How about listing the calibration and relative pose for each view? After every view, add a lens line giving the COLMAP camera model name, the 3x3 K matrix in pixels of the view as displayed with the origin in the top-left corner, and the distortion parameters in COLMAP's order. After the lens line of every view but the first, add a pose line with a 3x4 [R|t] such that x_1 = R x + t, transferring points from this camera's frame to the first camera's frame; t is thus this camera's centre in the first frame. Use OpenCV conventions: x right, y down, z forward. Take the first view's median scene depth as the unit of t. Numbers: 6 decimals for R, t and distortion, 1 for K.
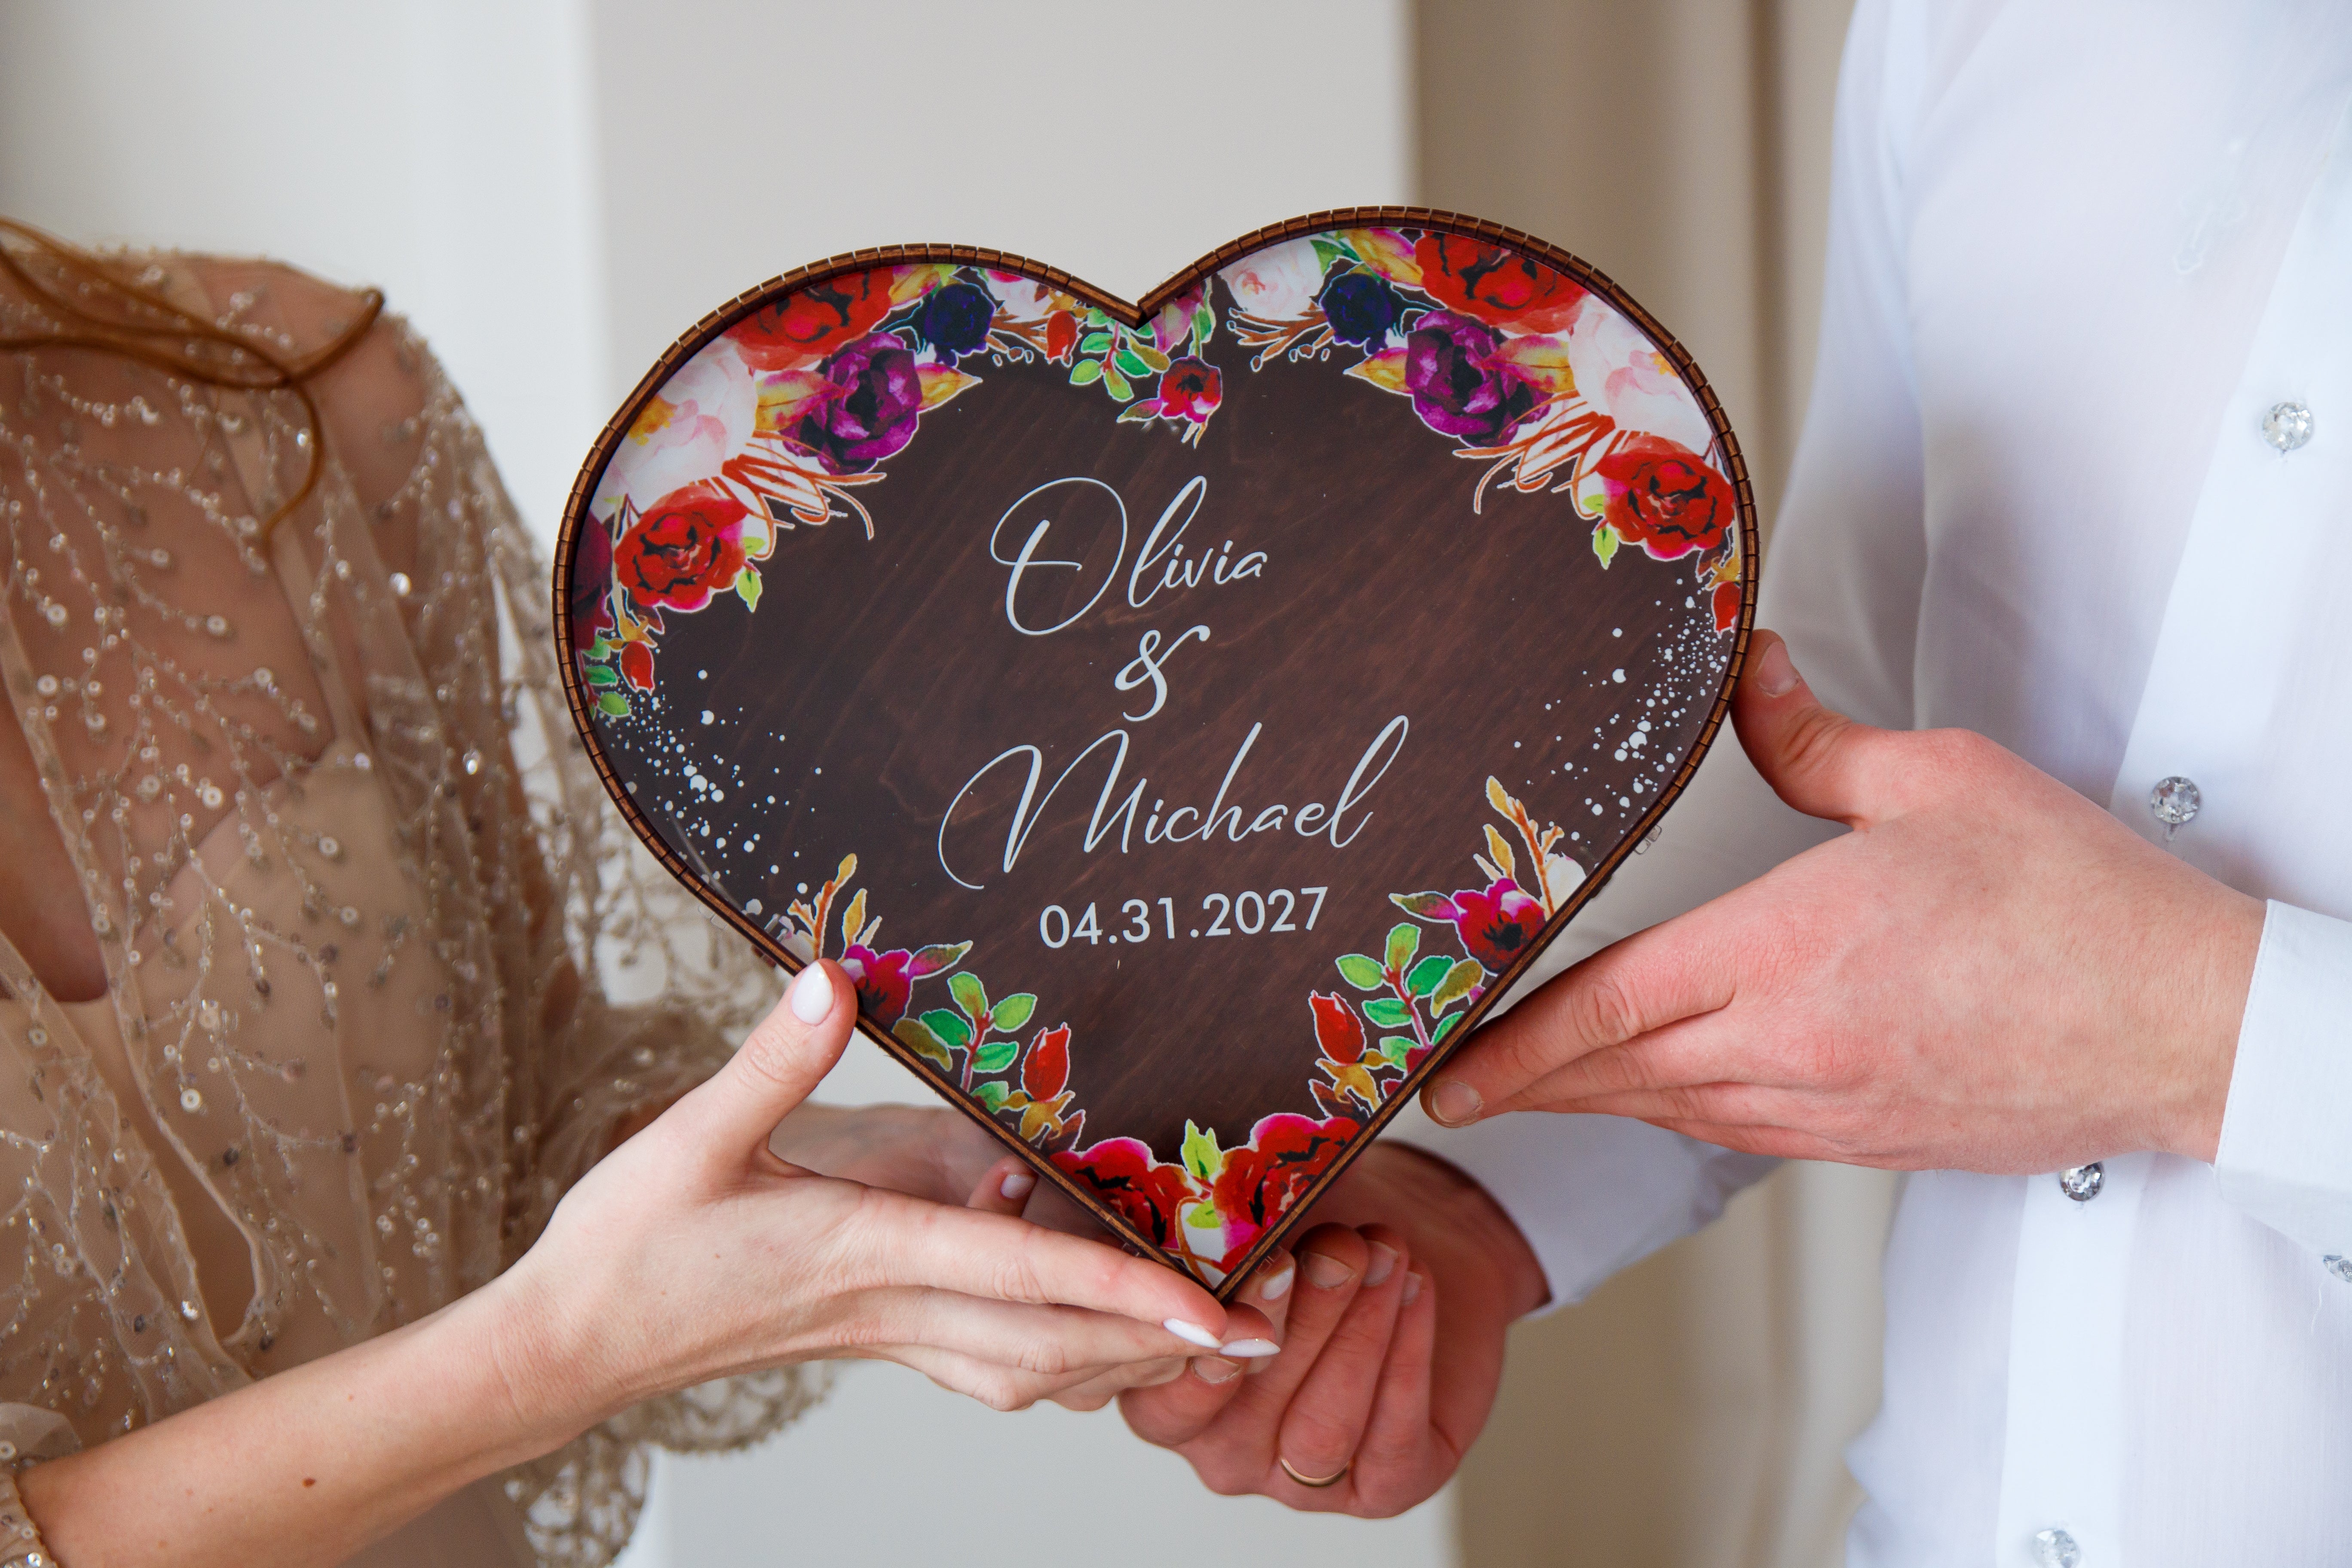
lens RADIAL K [[5176.0, 0, 1168.7], [0, 5176.0, 866.1], [0, 0, 1]] dist [0.105551, 0.206494]
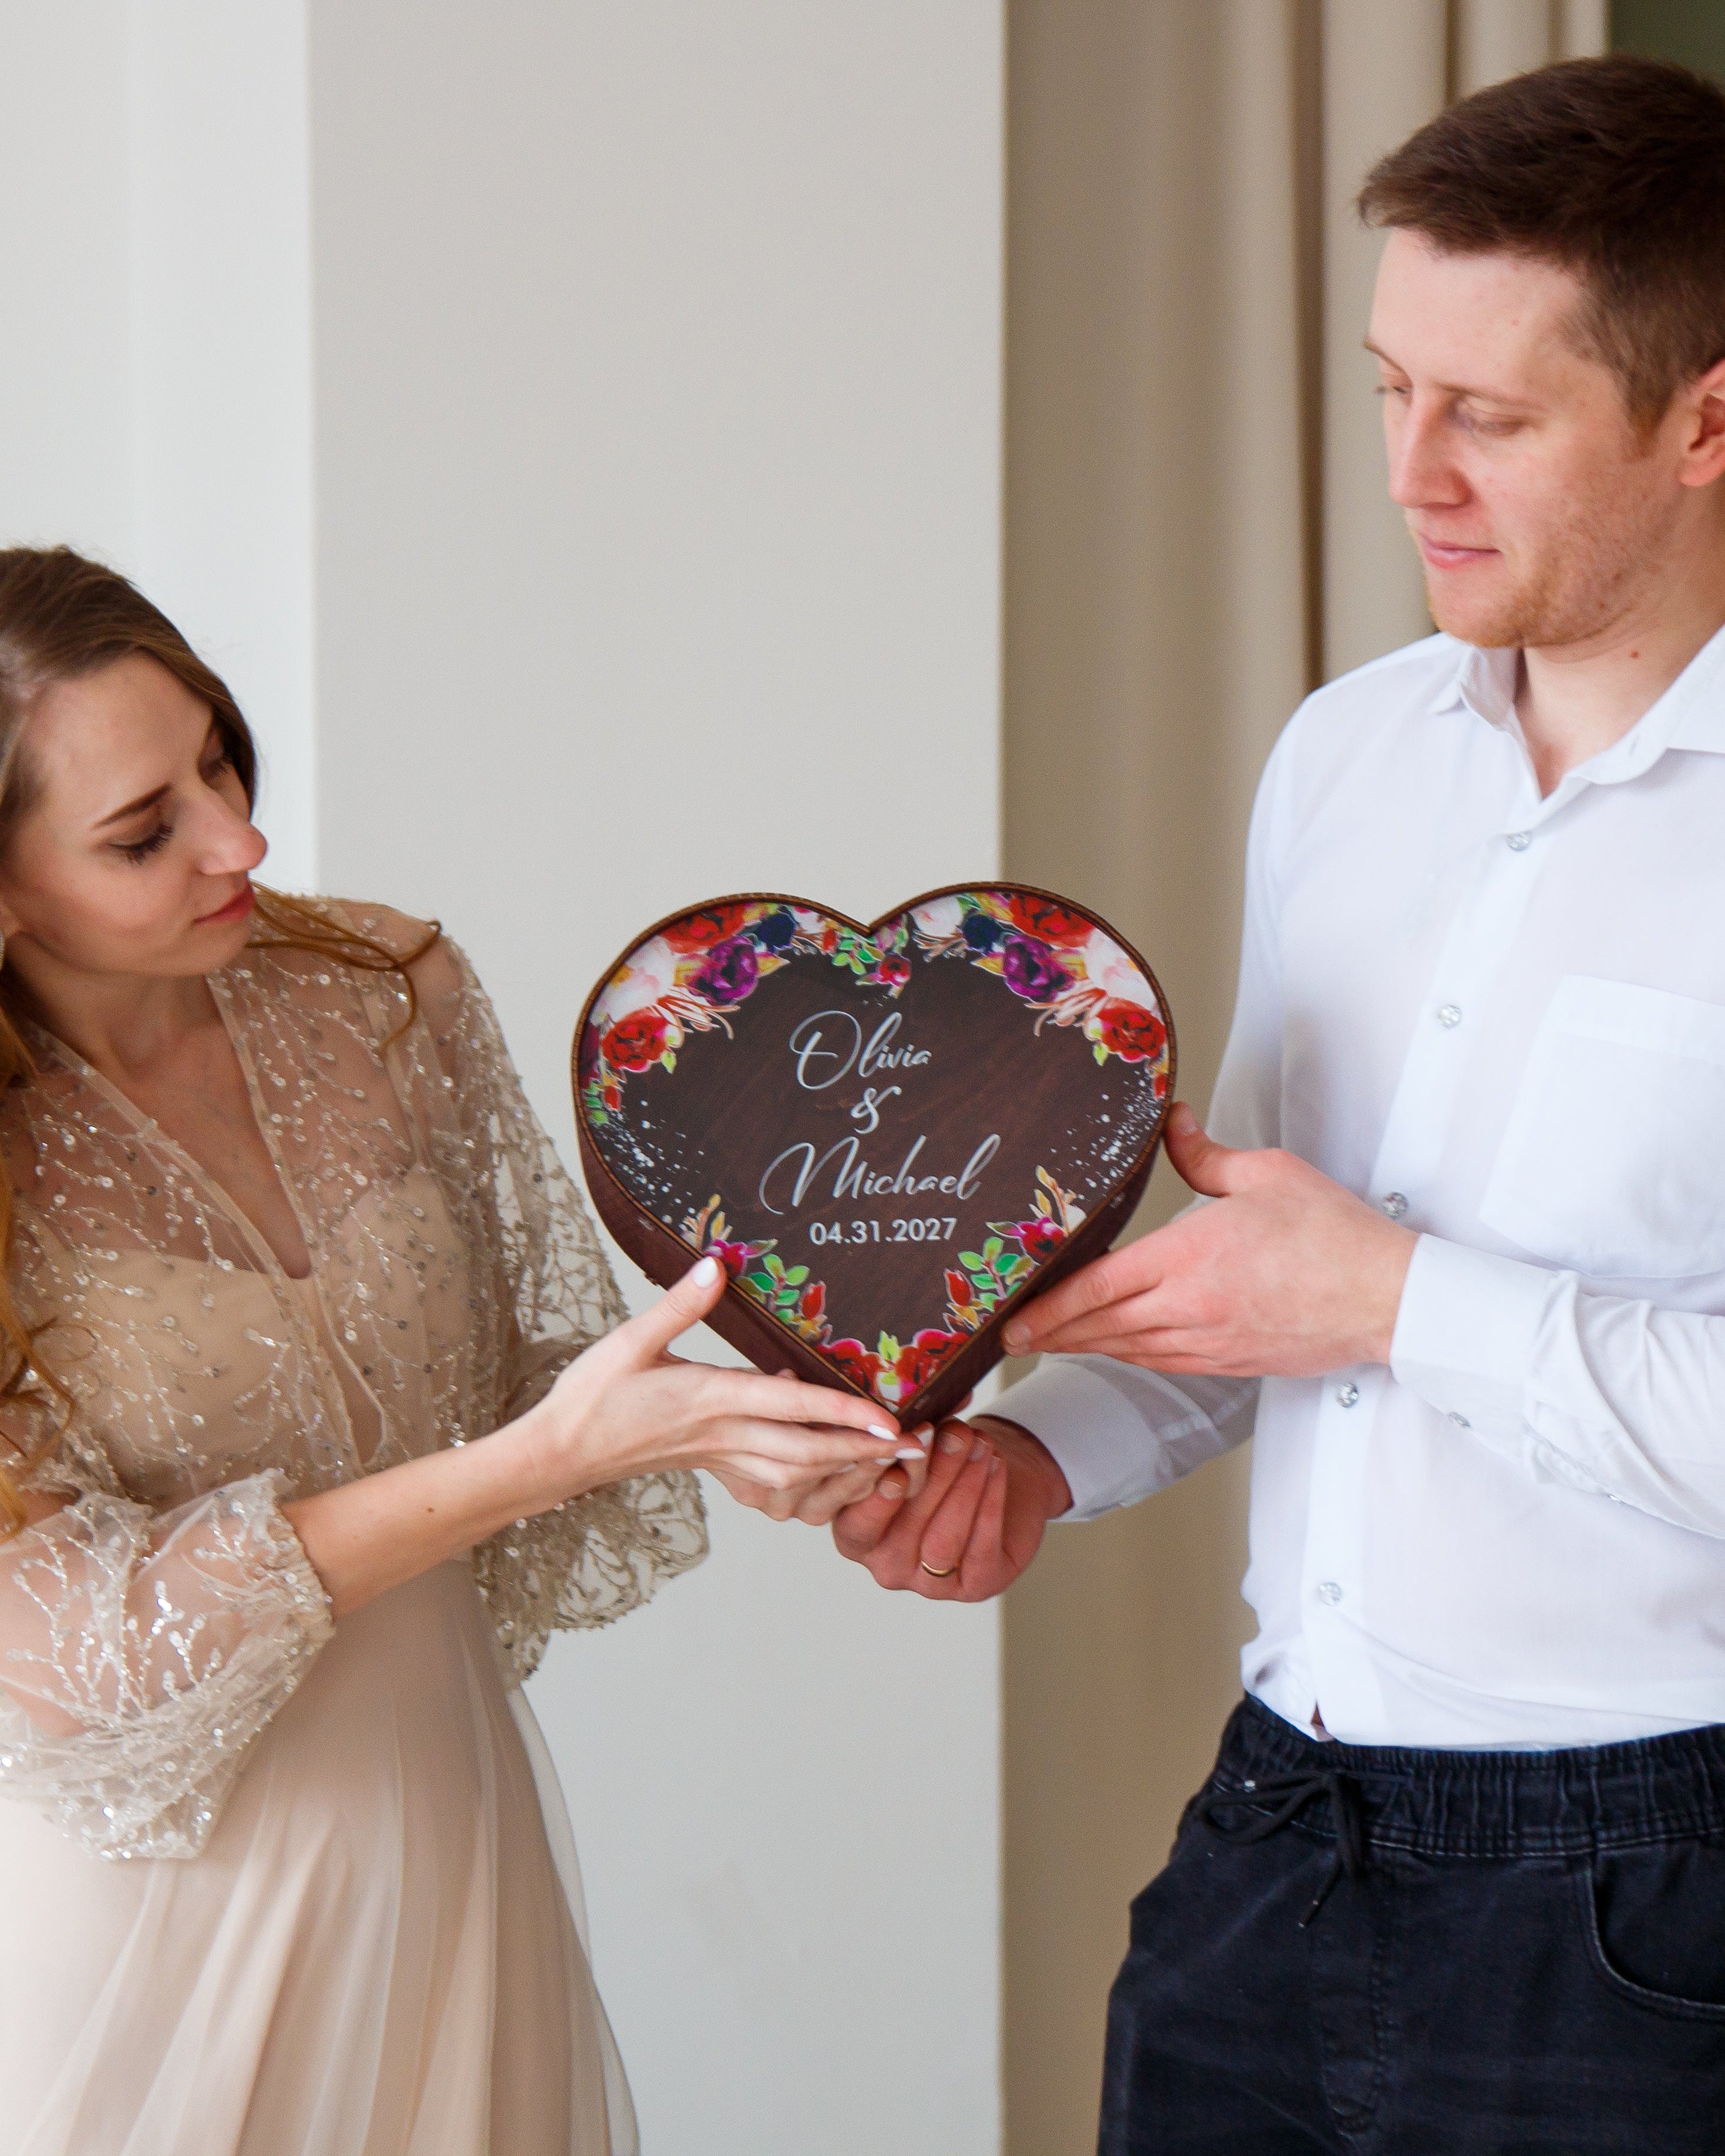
lens RADIAL K [[8194.8, 0, 859.4], [0, 8194.8, 1048.4], [0, 0, 1]] dist [-0.055566, 89.840651]
pose [[0.999421, 0.031359, 0.013164, -0.049390], [-0.029389, 0.991107, -0.129782, 0.345603], [-0.017117, 0.129320, 0.991455, -2.107053]]
